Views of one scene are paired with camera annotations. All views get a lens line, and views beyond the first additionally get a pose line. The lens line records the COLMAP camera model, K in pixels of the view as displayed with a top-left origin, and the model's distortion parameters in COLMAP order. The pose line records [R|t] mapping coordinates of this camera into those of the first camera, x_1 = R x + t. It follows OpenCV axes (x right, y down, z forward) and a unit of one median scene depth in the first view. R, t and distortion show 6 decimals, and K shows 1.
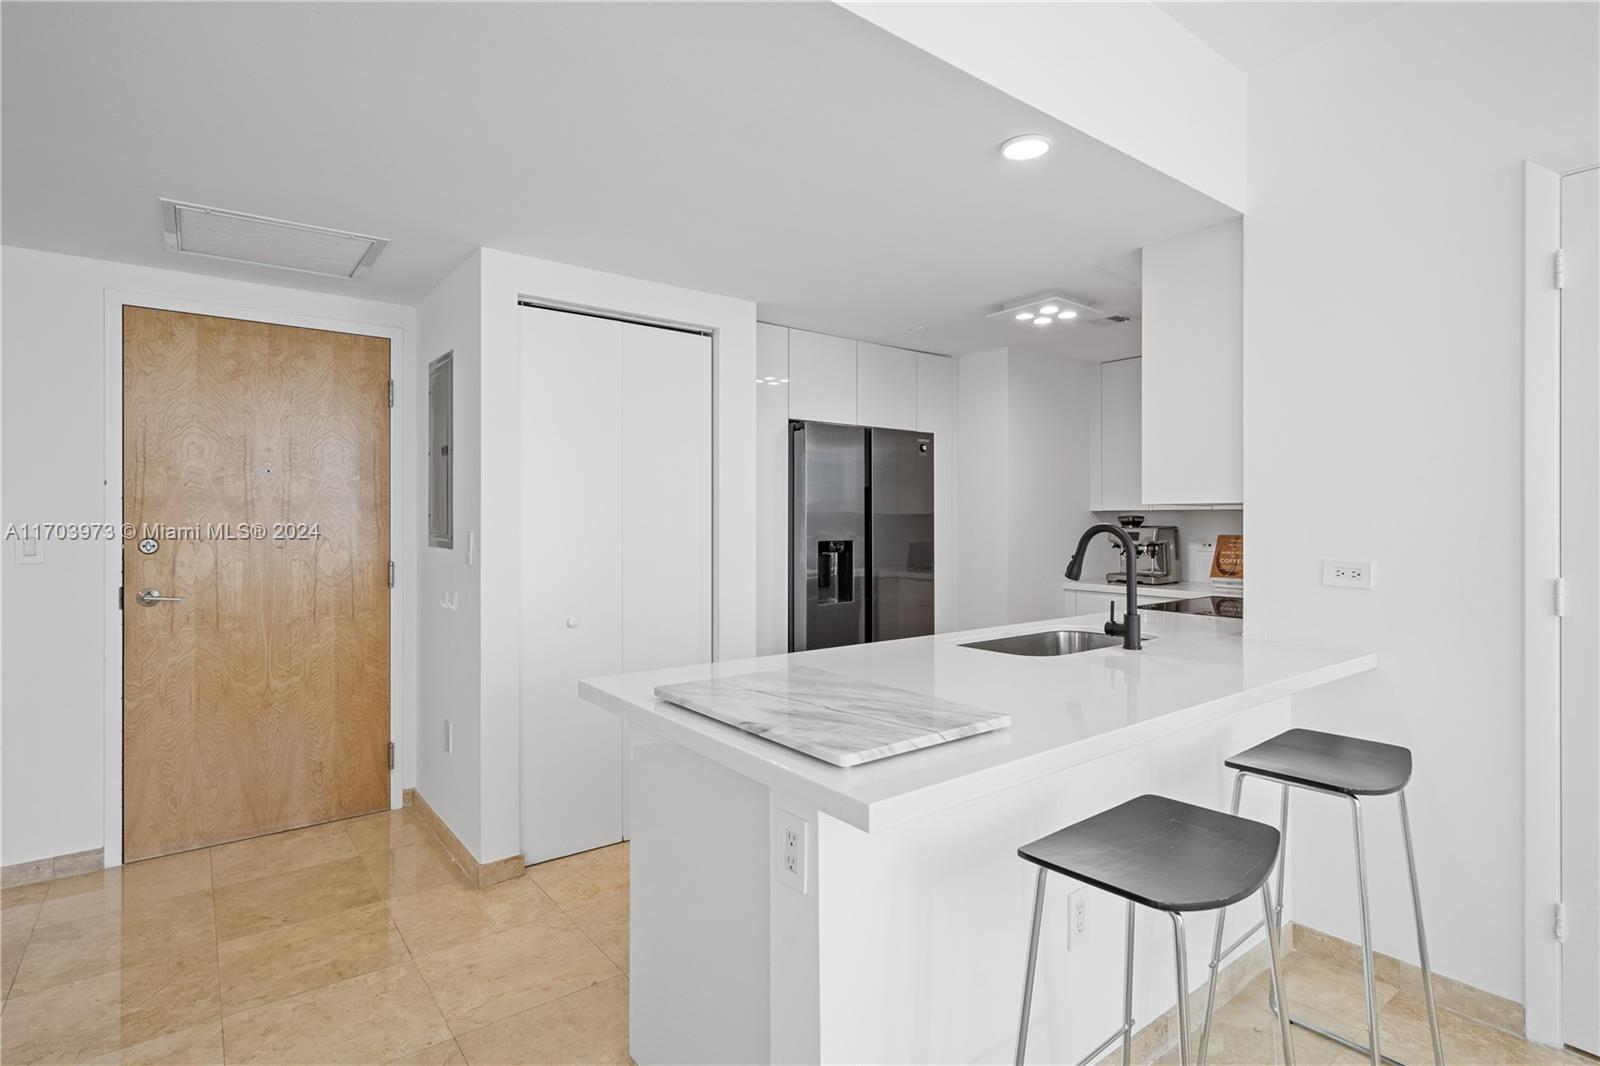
lens RADIAL K [[793.5, 0, 795.8], [0, 793.5, 520.3], [0, 0, 1]] dist [0.002145, 0.001215]
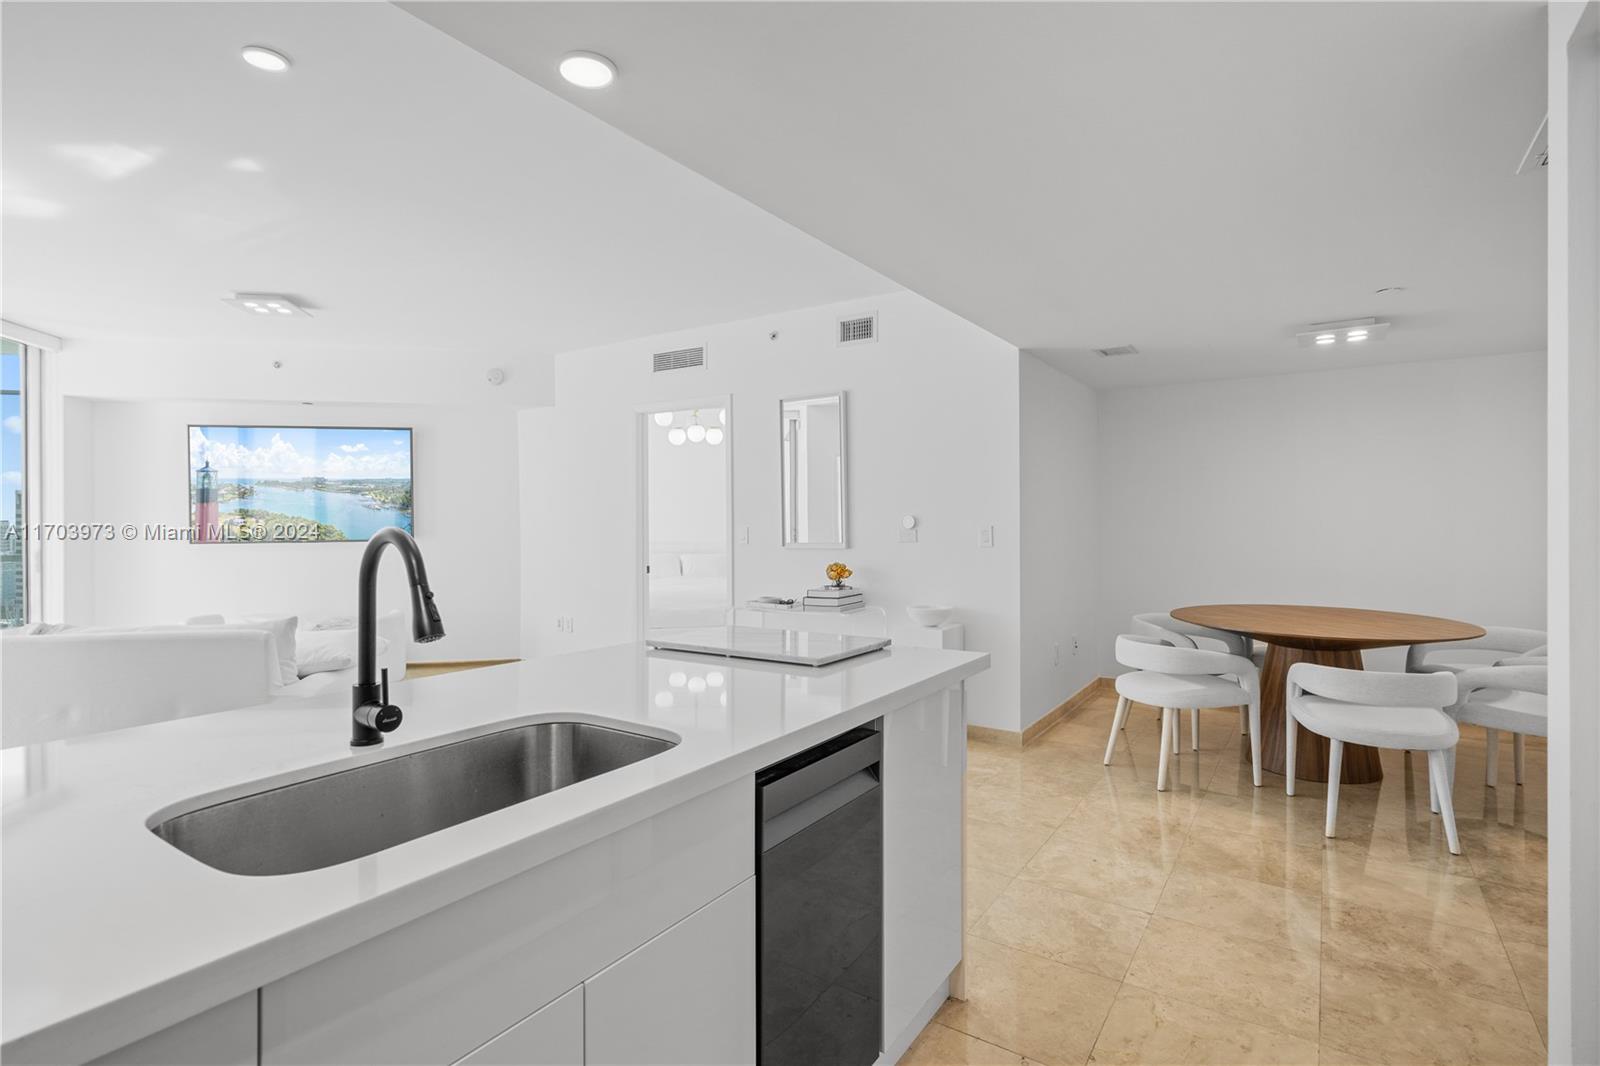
lens RADIAL K [[793.5, 0, 795.8], [0, 793.5, 520.3], [0, 0, 1]] dist [0.002145, 0.001215]
pose [[-0.946640, 0.001968, -0.322286, 0.222015], [0.002340, 0.999997, -0.000767, 0.001163], [0.322284, -0.001480, -0.946642, 1.166969]]
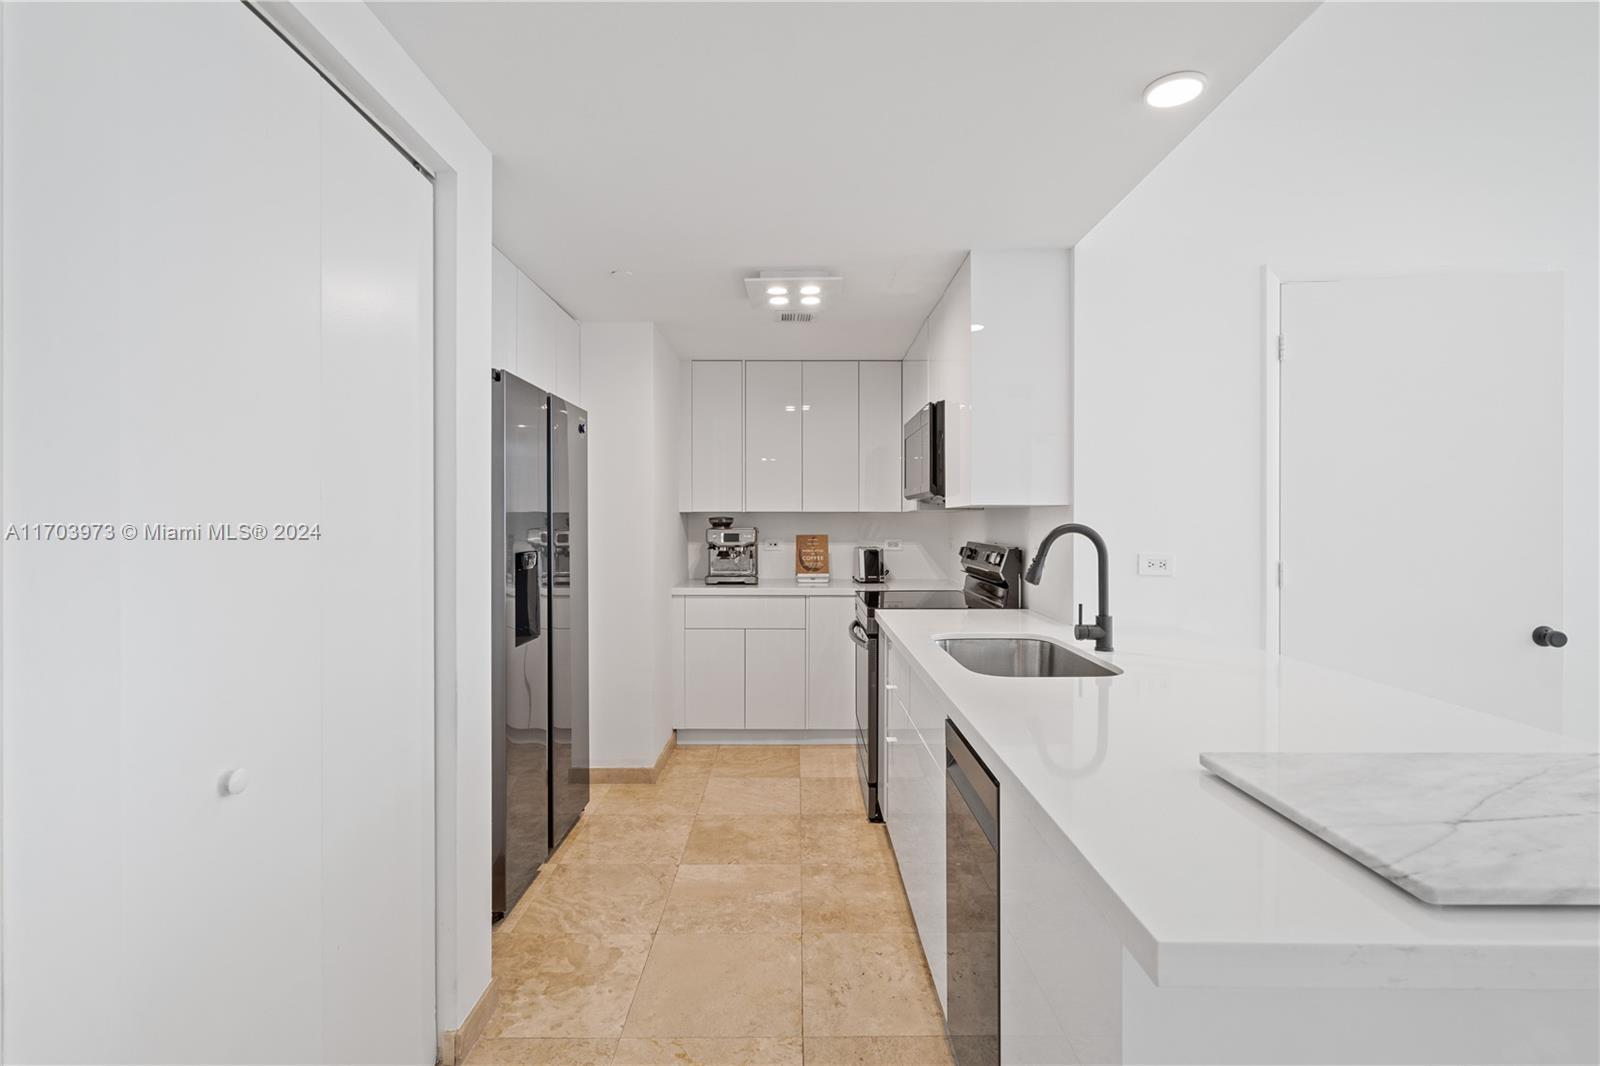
lens RADIAL K [[730.3, 0, 795.1], [0, 730.3, 524.5], [0, 0, 1]] dist [-0.001864, 0.000191]
pose [[0.608154, -0.001962, 0.793817, -0.376094], [0.000137, 0.999997, 0.002367, 0.002011], [-0.793819, -0.001330, 0.608152, 0.529877]]
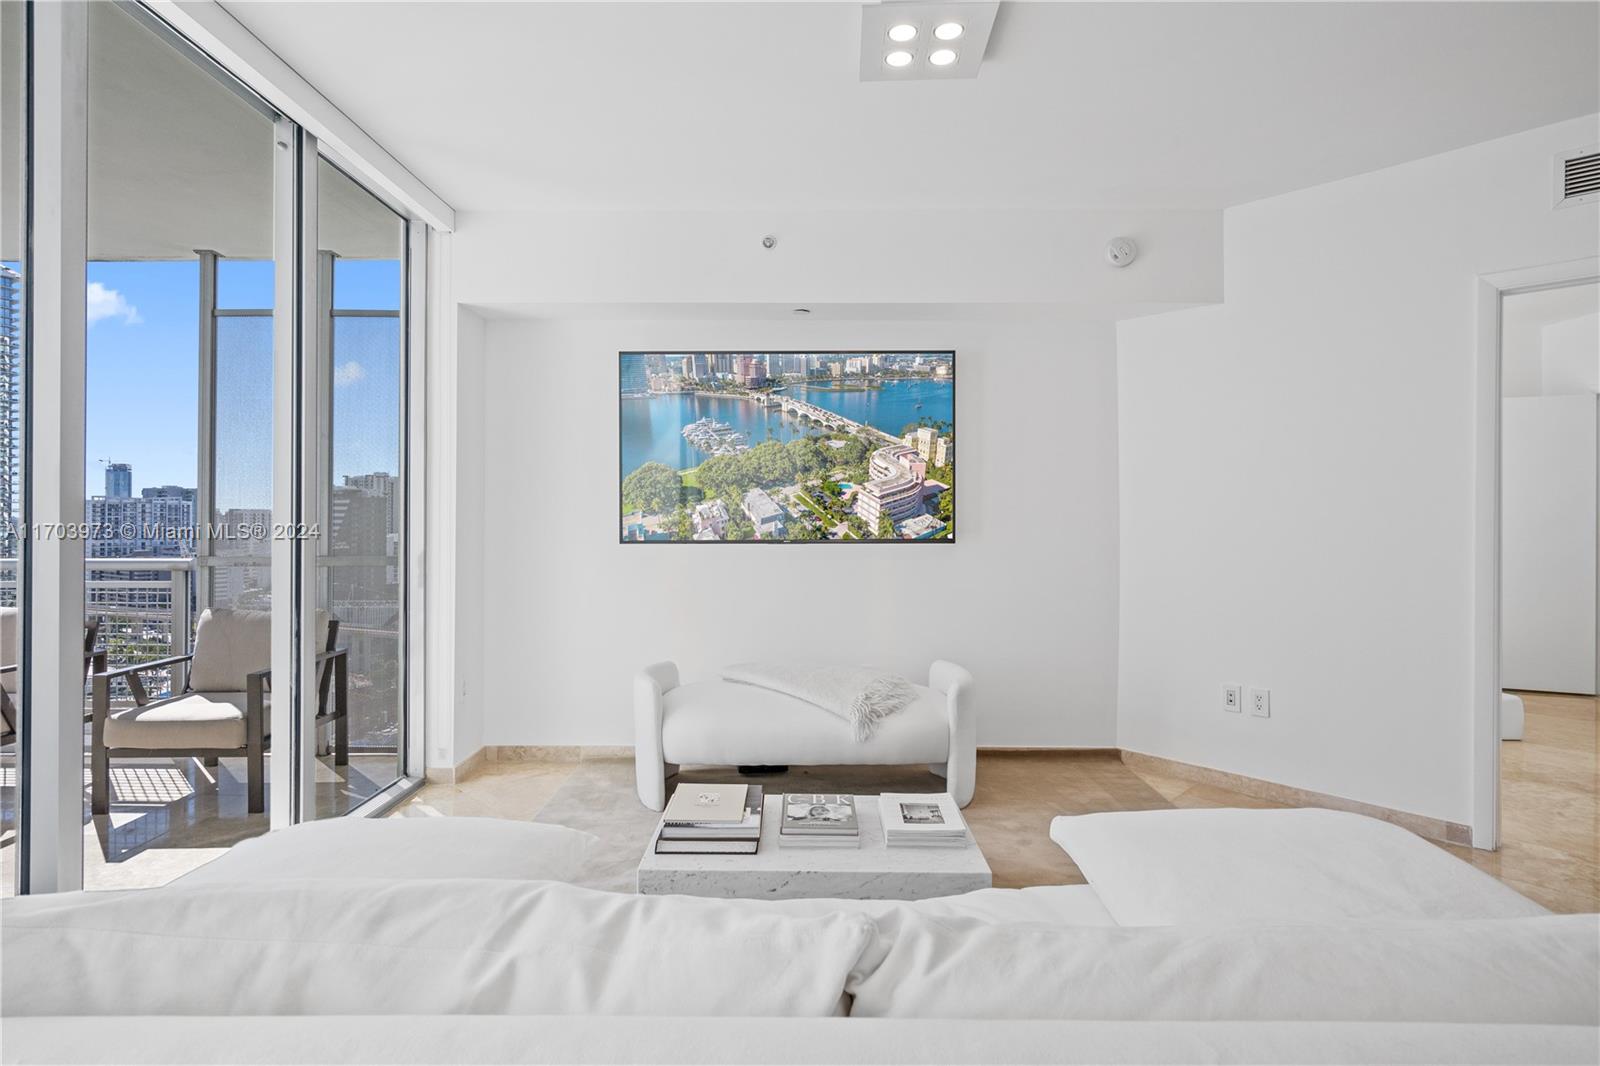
lens RADIAL K [[793.5, 0, 795.8], [0, 793.5, 520.3], [0, 0, 1]] dist [0.002145, 0.001215]
pose [[-0.992229, -0.004197, -0.124355, 0.889046], [-0.005183, 0.999958, 0.007606, 0.006368], [0.124318, 0.008191, -0.992209, 0.072242]]
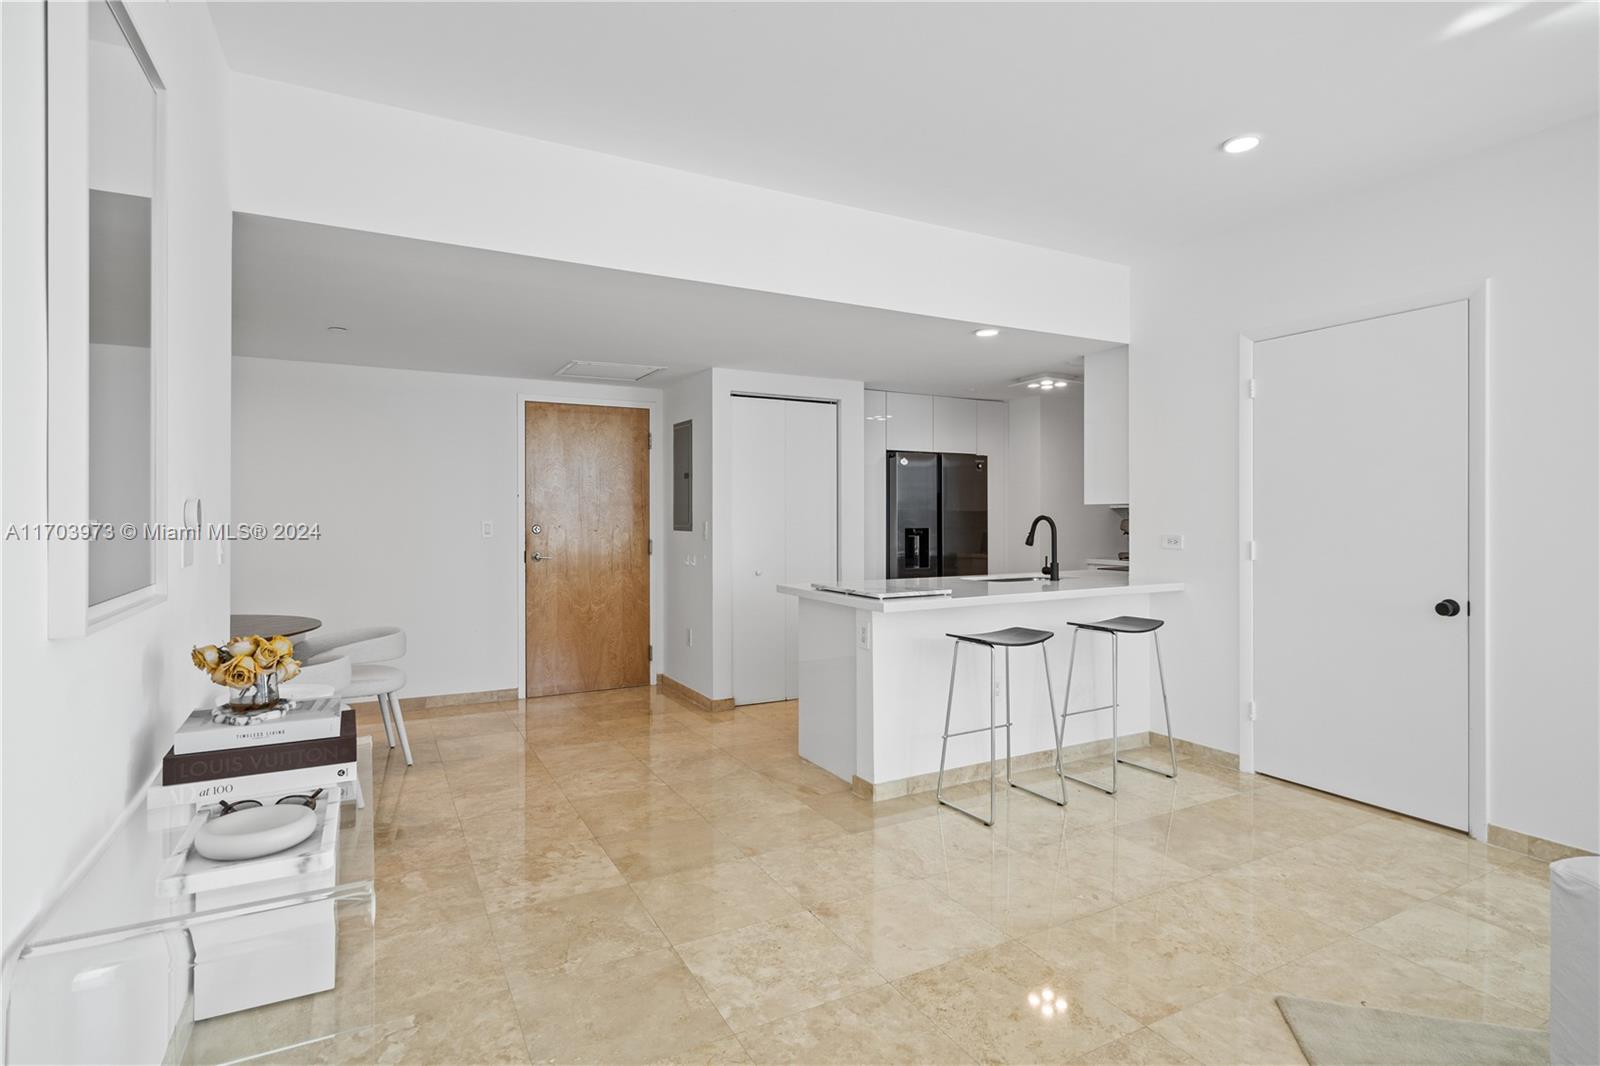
lens RADIAL K [[793.5, 0, 795.8], [0, 793.5, 520.3], [0, 0, 1]] dist [0.002145, 0.001215]
pose [[0.986735, -0.001609, -0.162331, 0.084066], [0.002127, 0.999993, 0.003017, 0.006617], [0.162325, -0.003323, 0.986732, -0.696929]]
